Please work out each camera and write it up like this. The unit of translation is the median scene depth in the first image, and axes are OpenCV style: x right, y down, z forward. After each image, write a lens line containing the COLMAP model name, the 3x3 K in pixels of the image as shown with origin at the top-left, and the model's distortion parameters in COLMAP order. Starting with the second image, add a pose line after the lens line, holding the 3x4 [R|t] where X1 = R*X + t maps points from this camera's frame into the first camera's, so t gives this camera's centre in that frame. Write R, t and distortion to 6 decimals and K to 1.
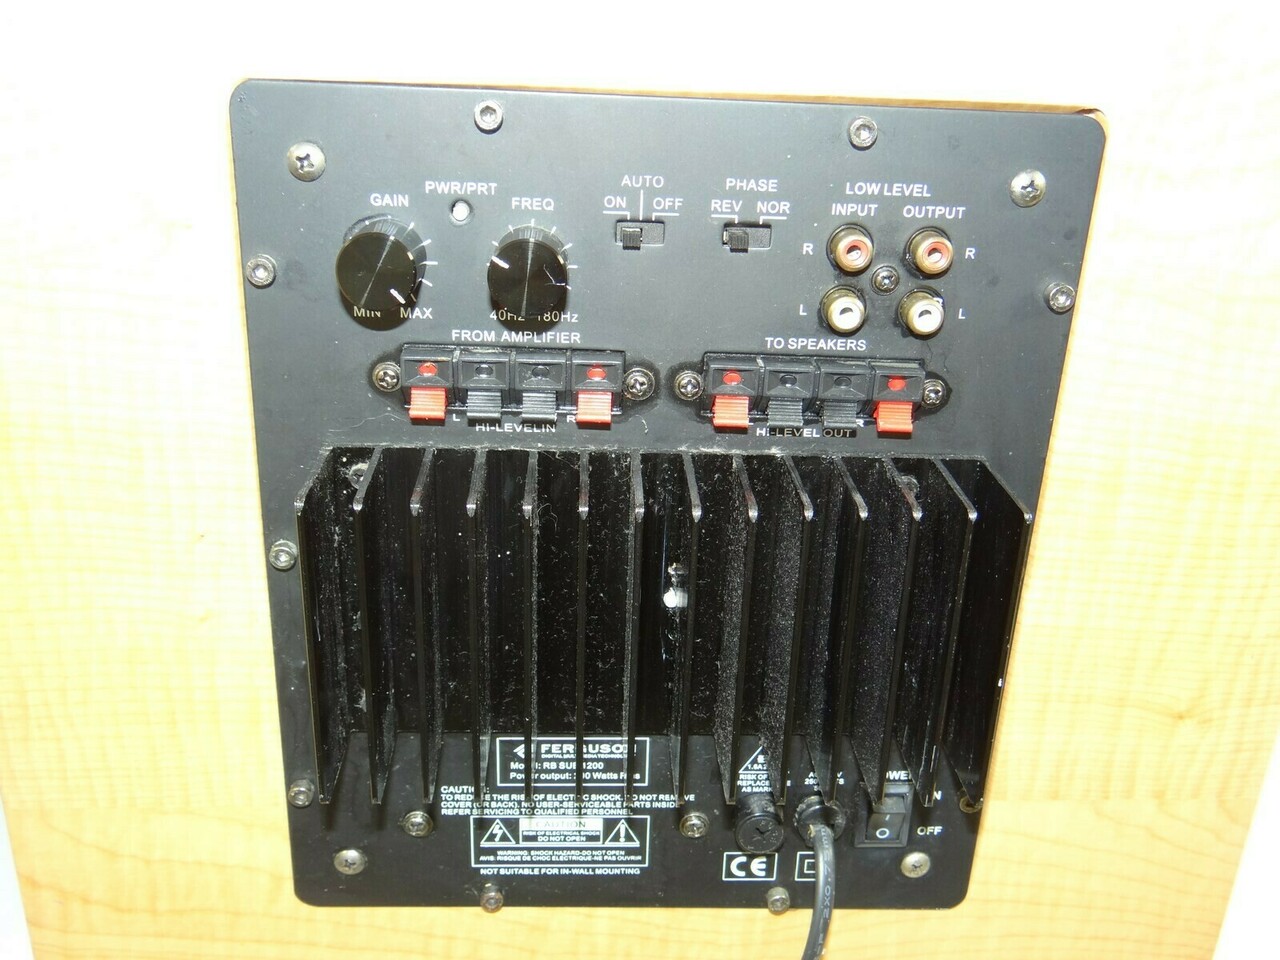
lens RADIAL K [[1203.0, 0, 638.2], [0, 1203.0, 480.2], [0, 0, 1]] dist [-0.018321, 0.000000]
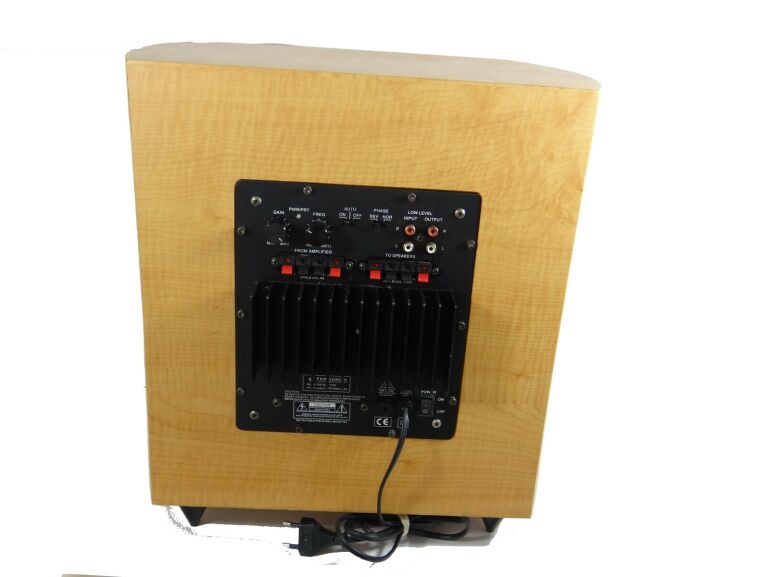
lens RADIAL K [[721.8, 0, 384.8], [0, 721.8, 288.4], [0, 0, 1]] dist [-0.018321, 0.000000]
pose [[0.999538, 0.030339, -0.001539, 0.094764], [-0.030378, 0.998623, -0.042779, 0.059662], [0.000239, 0.042806, 0.999083, -0.913013]]
